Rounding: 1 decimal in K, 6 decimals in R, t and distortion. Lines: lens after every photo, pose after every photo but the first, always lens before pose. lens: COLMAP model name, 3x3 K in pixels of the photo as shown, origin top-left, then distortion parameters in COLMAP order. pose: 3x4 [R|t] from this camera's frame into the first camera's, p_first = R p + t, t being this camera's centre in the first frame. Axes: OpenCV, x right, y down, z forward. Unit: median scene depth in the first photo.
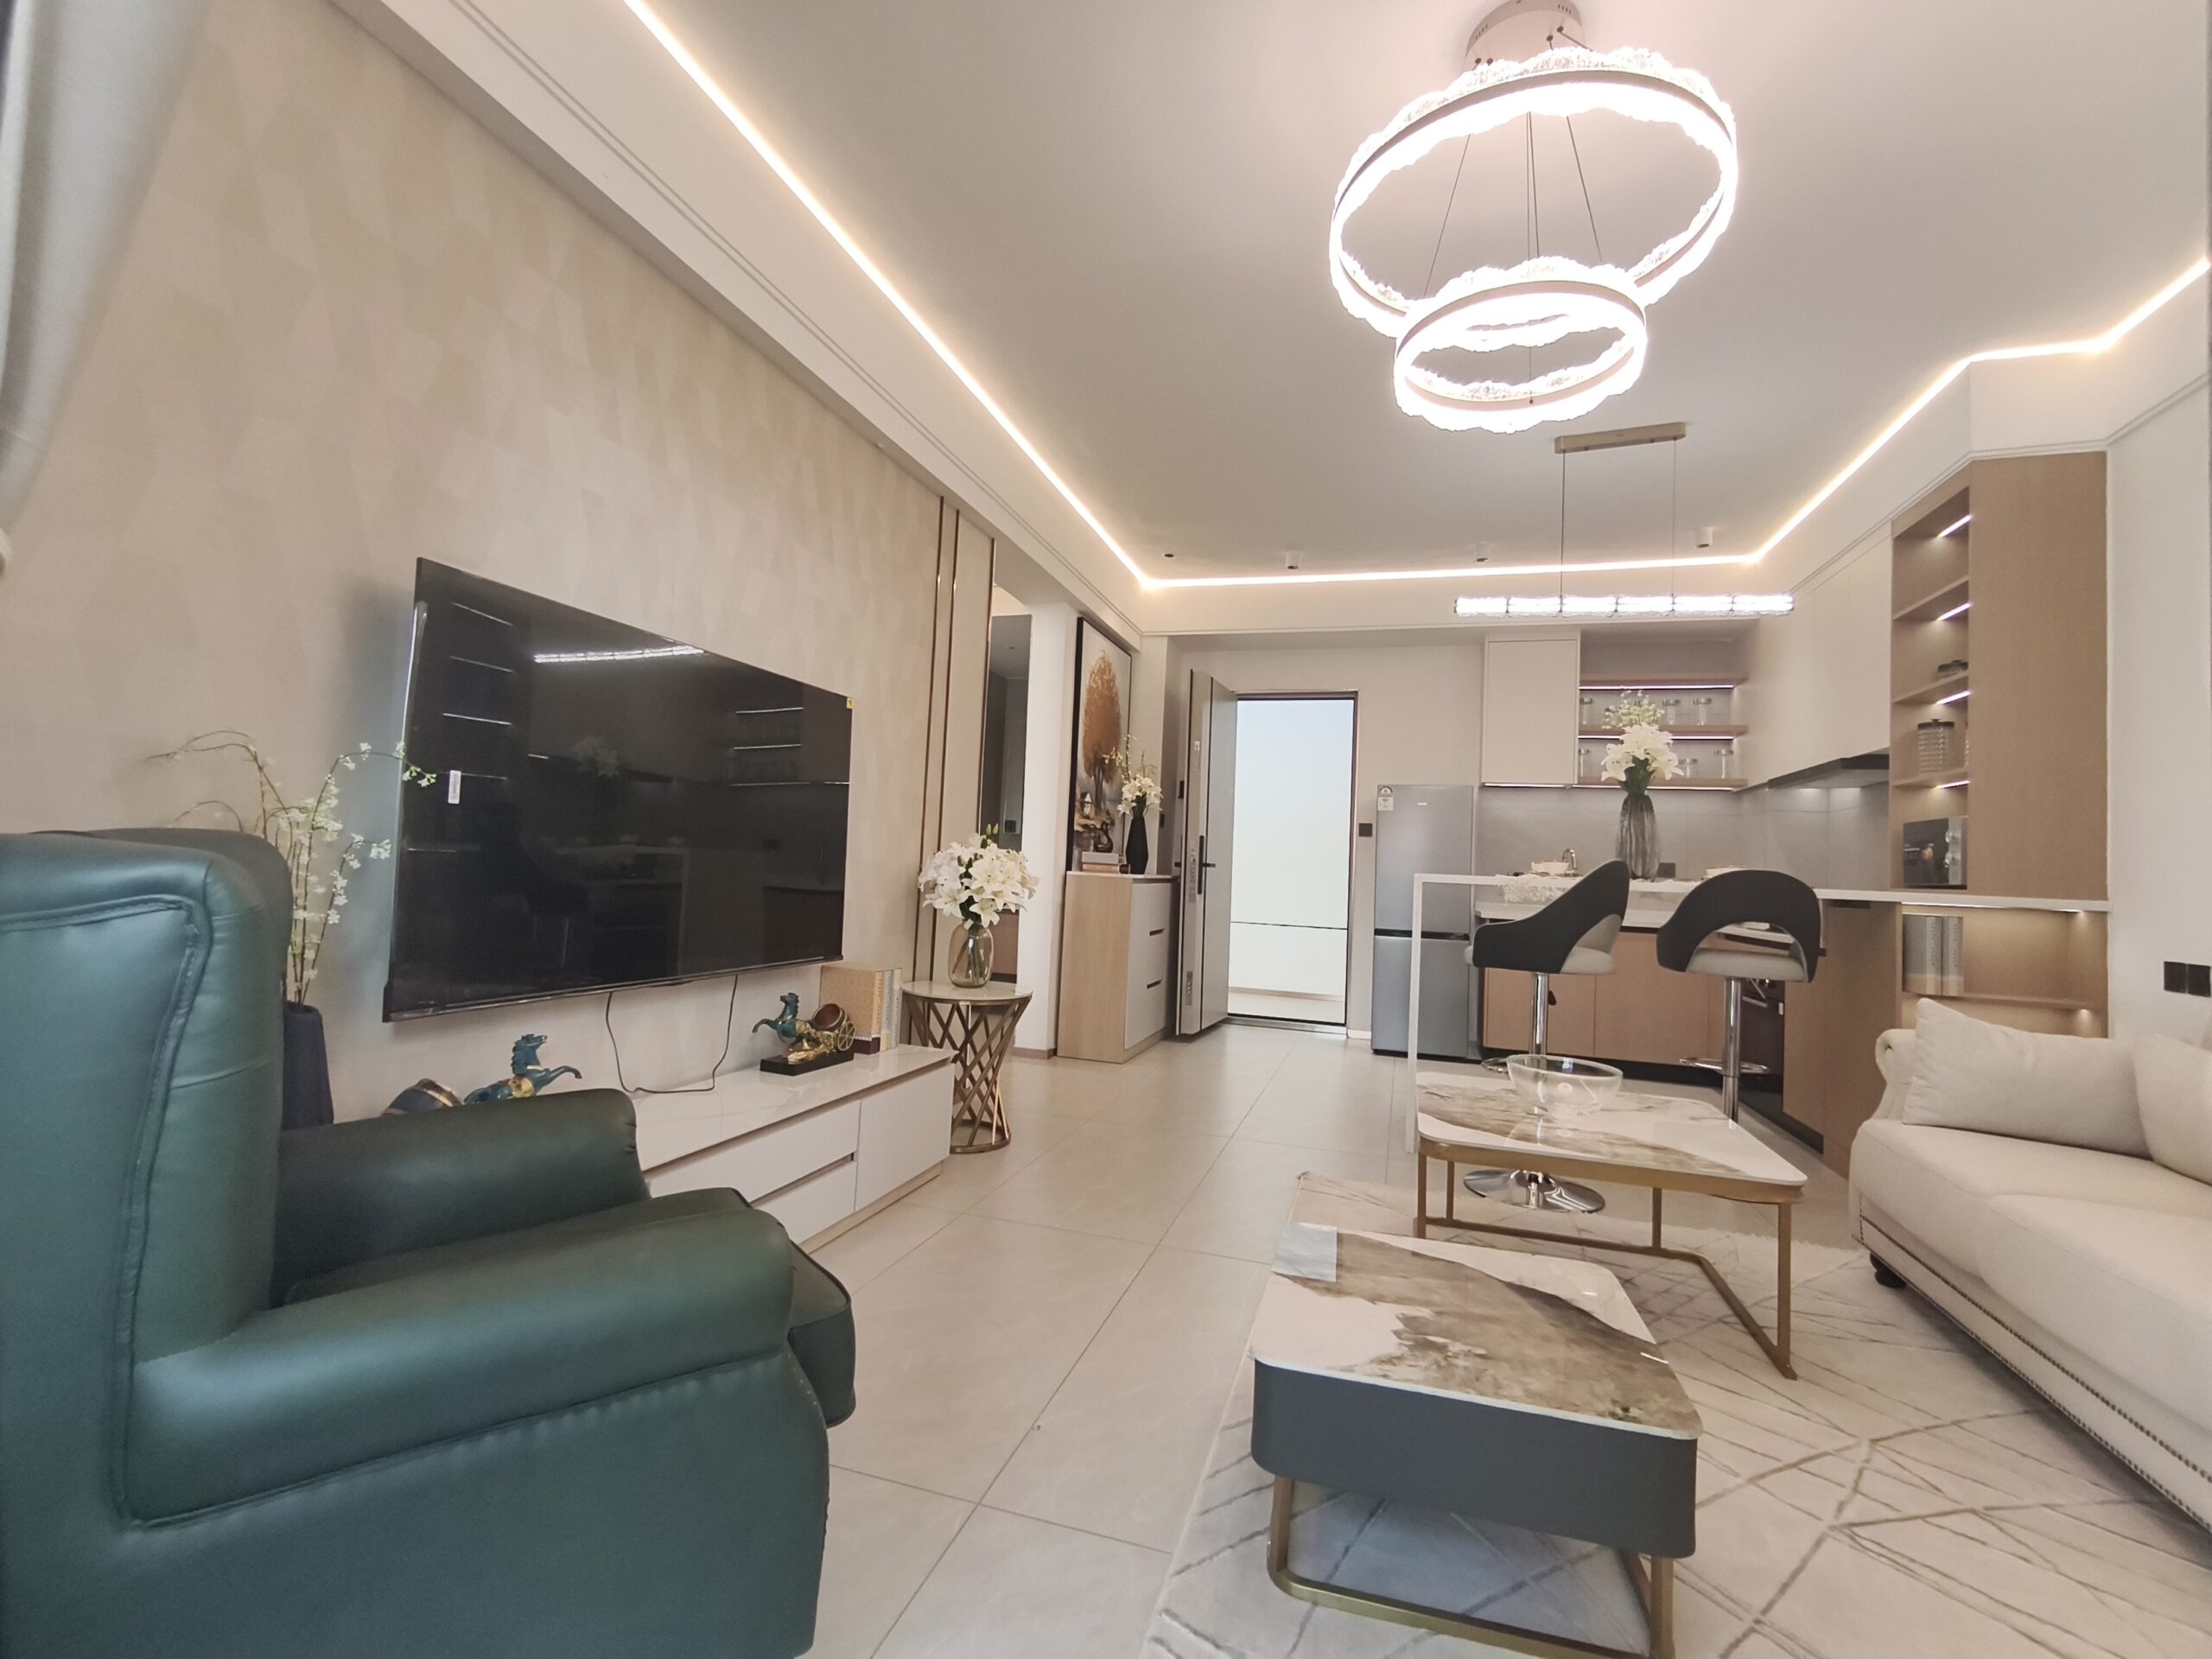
lens RADIAL K [[965.1, 0, 1111.0], [0, 965.1, 823.4], [0, 0, 1]] dist [-0.001191, -0.000272]
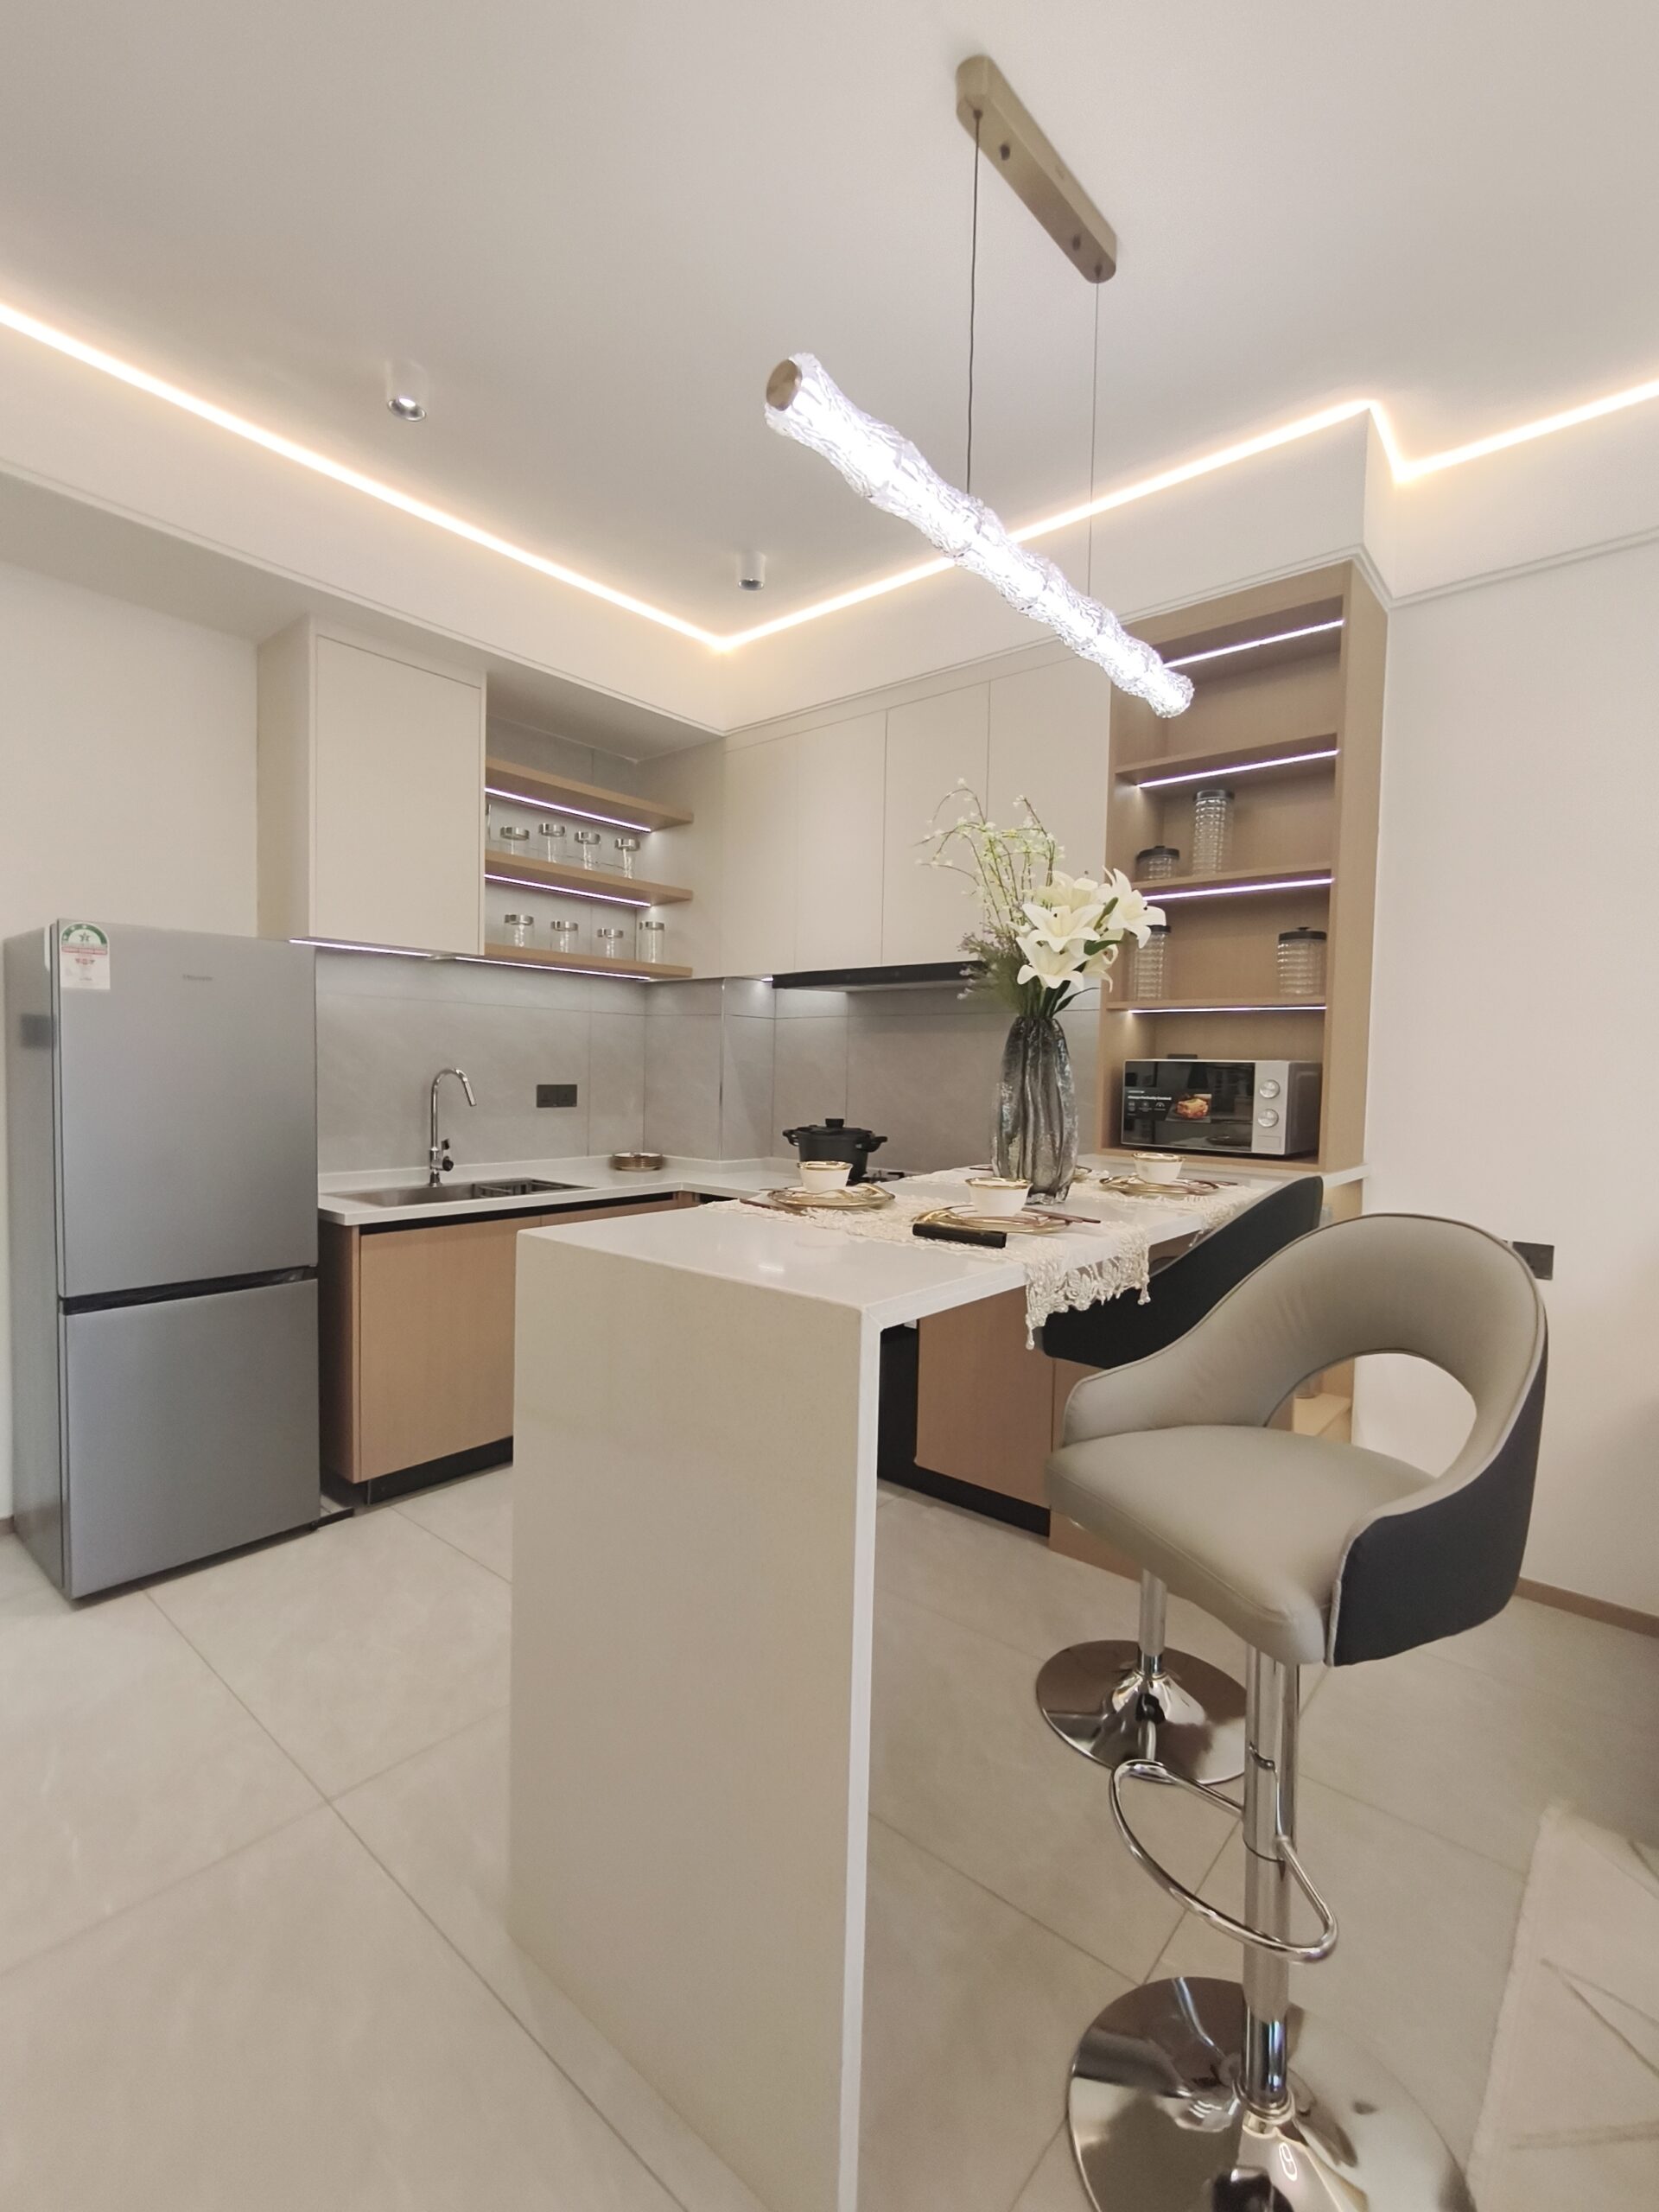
lens RADIAL K [[936.9, 0, 832.6], [0, 936.9, 1113.8], [0, 0, 1]] dist [0.001819, 0.000194]
pose [[0.385625, -0.087032, 0.918542, 0.053576], [-0.046186, 0.992472, 0.113427, -0.021872], [-0.921499, -0.086164, 0.378702, 0.628555]]
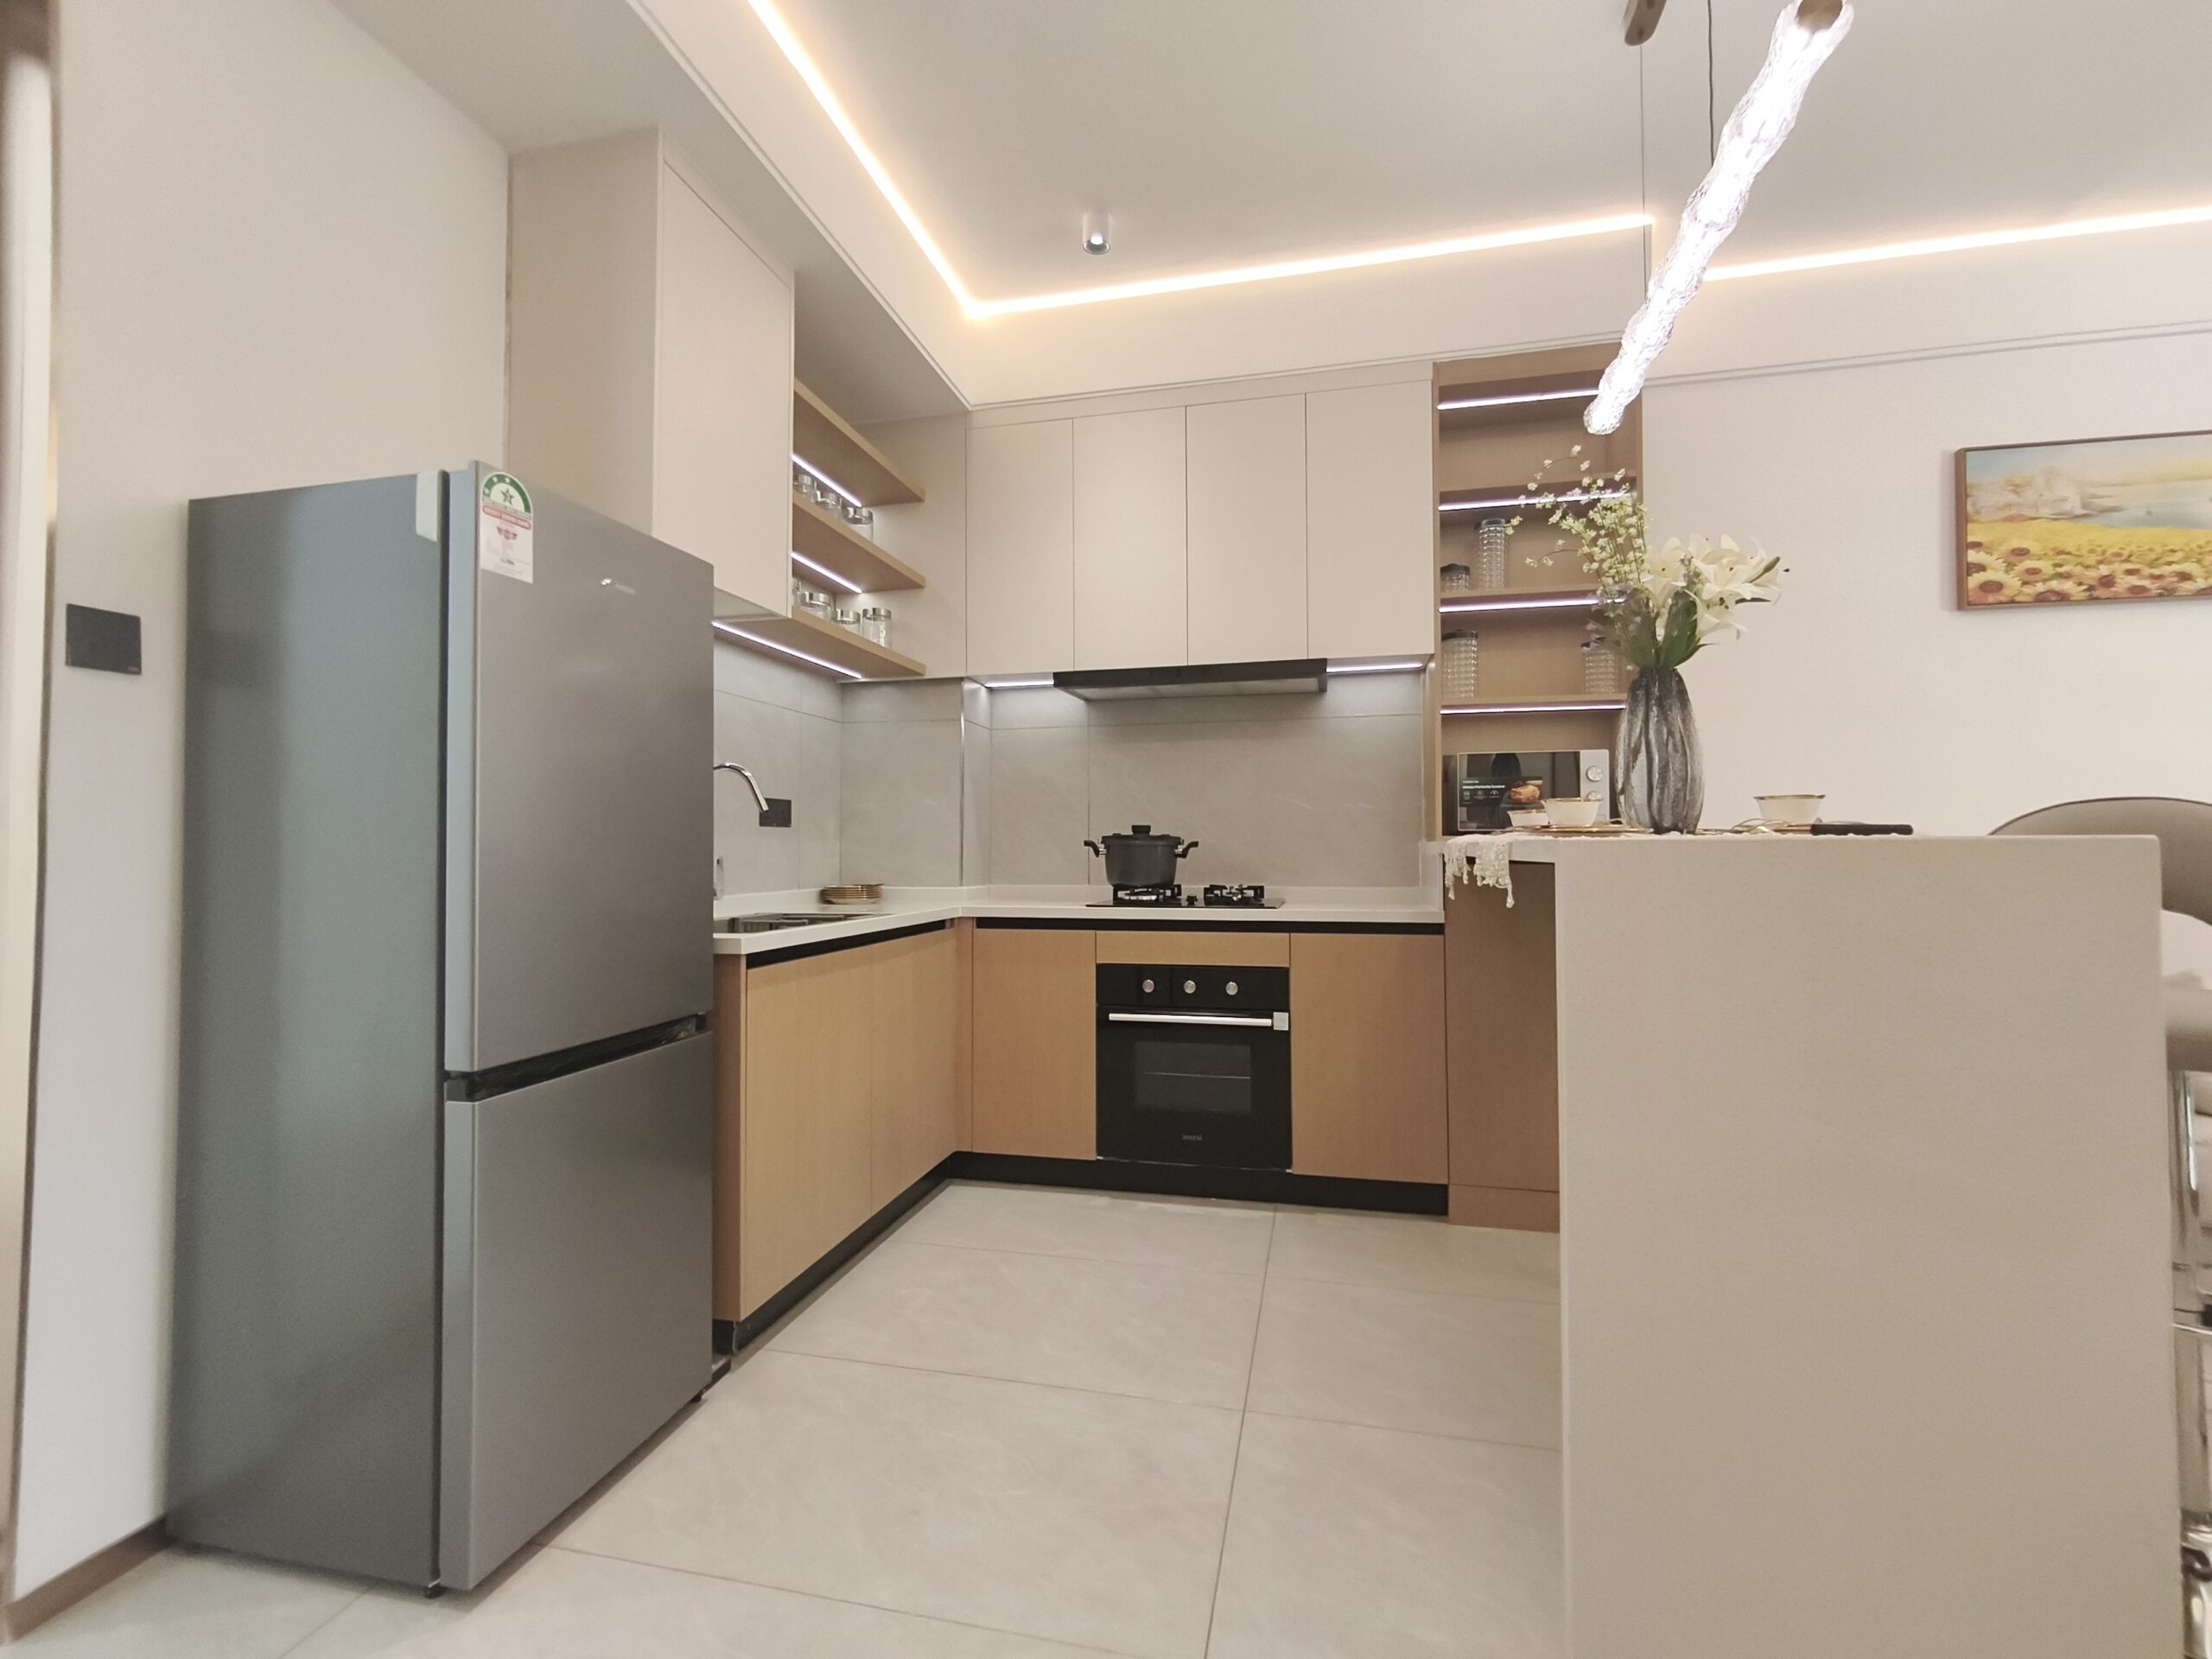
lens RADIAL K [[965.1, 0, 1111.0], [0, 965.1, 823.4], [0, 0, 1]] dist [-0.001191, -0.000272]
pose [[-0.062002, -0.027283, 0.997703, 0.028493], [-0.045067, 0.998683, 0.024510, 0.040514], [-0.997058, -0.043444, -0.063150, 0.936614]]
